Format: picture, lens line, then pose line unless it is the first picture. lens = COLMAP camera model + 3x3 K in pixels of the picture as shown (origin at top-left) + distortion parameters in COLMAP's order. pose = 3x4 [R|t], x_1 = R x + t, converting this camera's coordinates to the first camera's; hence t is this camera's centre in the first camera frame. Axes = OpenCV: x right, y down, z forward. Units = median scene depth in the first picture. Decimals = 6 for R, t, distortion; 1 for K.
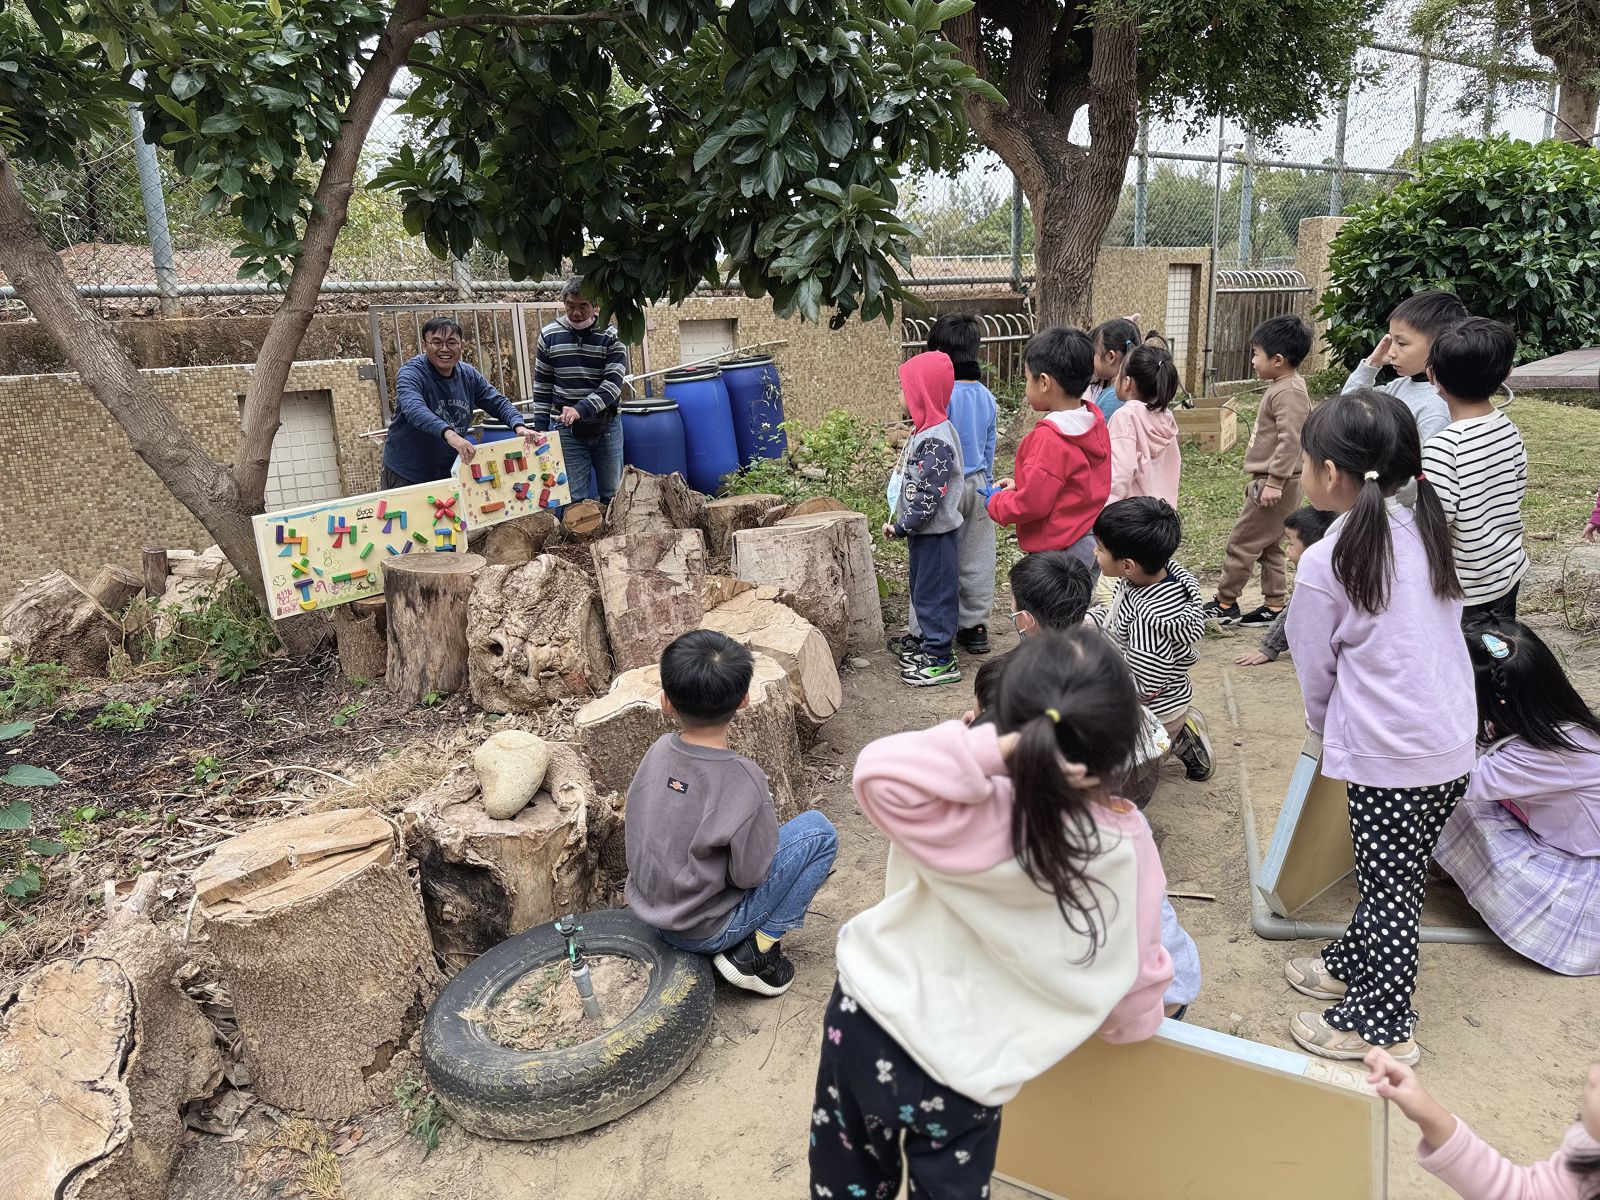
lens RADIAL K [[1080.6, 0, 800.0], [0, 1080.6, 600.0], [0, 0, 1]] dist [0.003302, -0.000507]
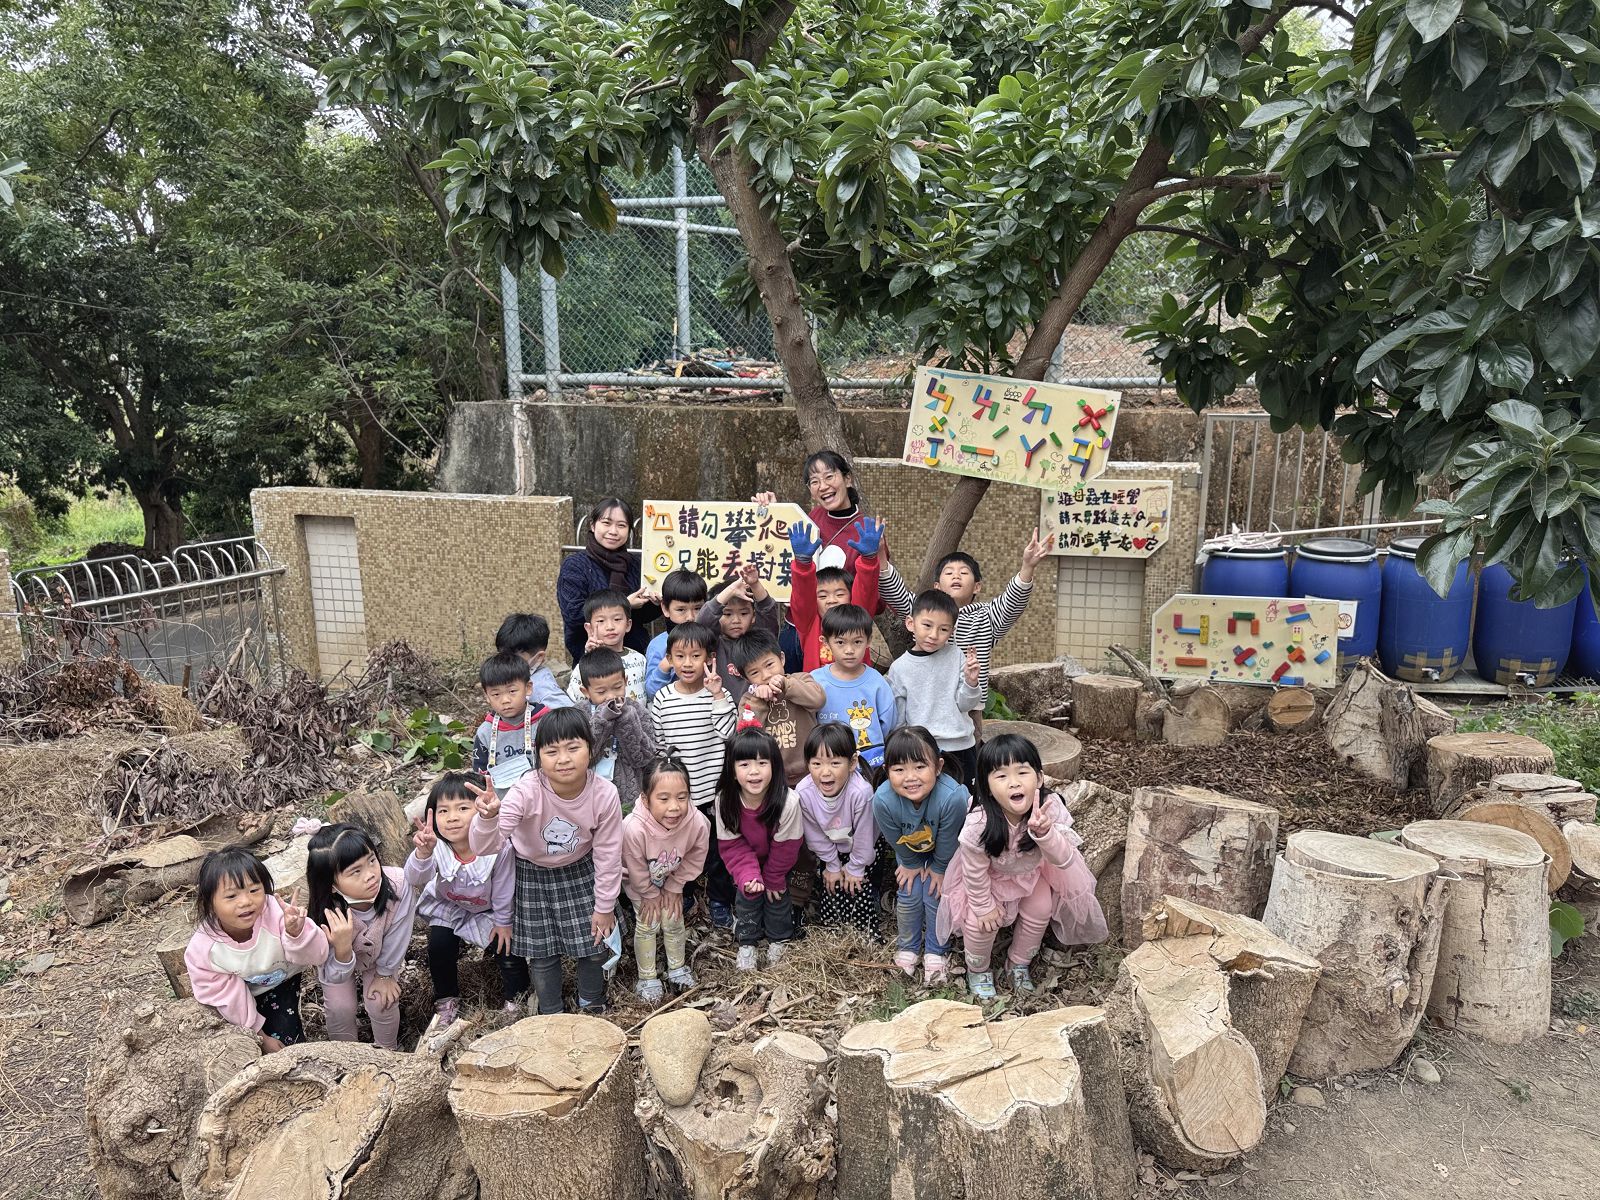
lens RADIAL K [[1080.6, 0, 800.0], [0, 1080.6, 600.0], [0, 0, 1]] dist [0.003302, -0.000507]
pose [[0.649516, 0.196075, -0.734631, 0.254323], [-0.217935, 0.973648, 0.067184, -0.206467], [0.728446, 0.116465, 0.675132, 0.195613]]
